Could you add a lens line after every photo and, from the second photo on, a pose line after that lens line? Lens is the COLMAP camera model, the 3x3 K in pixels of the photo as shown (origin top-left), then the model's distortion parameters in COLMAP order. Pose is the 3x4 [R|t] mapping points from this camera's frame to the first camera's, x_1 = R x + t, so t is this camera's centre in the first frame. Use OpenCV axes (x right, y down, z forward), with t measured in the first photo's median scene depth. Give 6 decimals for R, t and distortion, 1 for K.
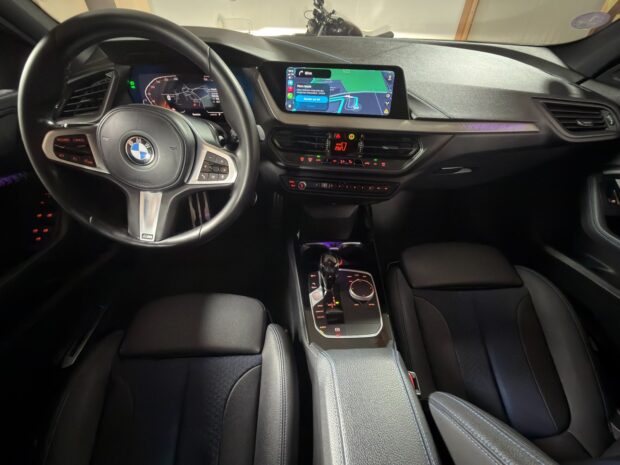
lens RADIAL K [[269.7, 0, 310.5], [0, 269.7, 231.2], [0, 0, 1]] dist [0.005269, 0.001141]
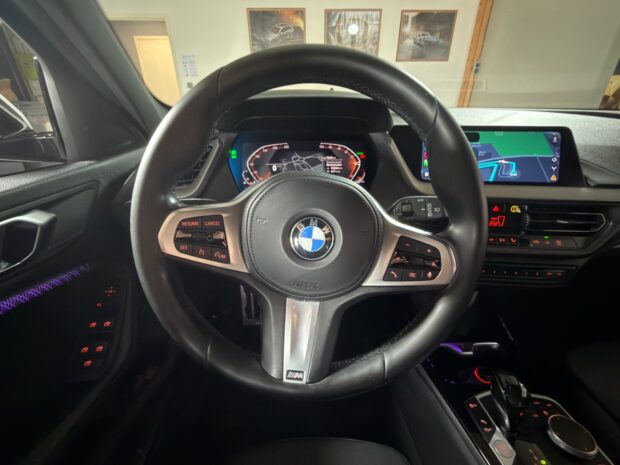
lens RADIAL K [[269.7, 0, 309.4], [0, 269.7, 232.0], [0, 0, 1]] dist [0.005269, 0.001141]
pose [[0.999827, -0.018426, 0.002489, -0.440759], [0.018476, 0.969626, -0.243895, -0.109320], [0.002080, 0.243898, 0.969799, 0.267098]]
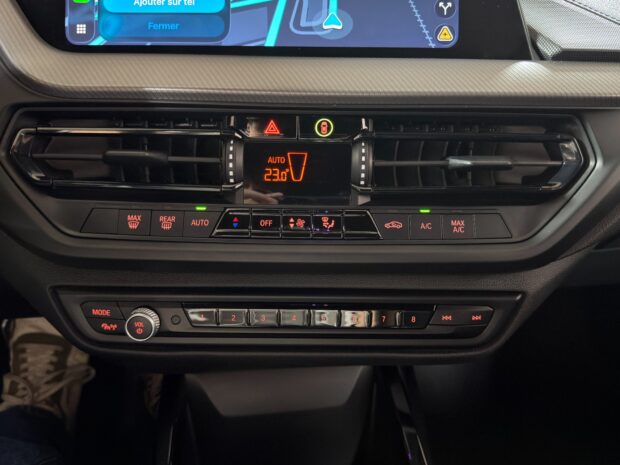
lens RADIAL K [[500.3, 0, 307.3], [0, 500.3, 233.1], [0, 0, 1]] dist [0.002934, -0.015063]
pose [[0.996230, -0.051691, 0.069672, 0.099974], [0.065396, 0.975165, -0.211604, -0.155973], [-0.057004, 0.215363, 0.974869, 0.568654]]
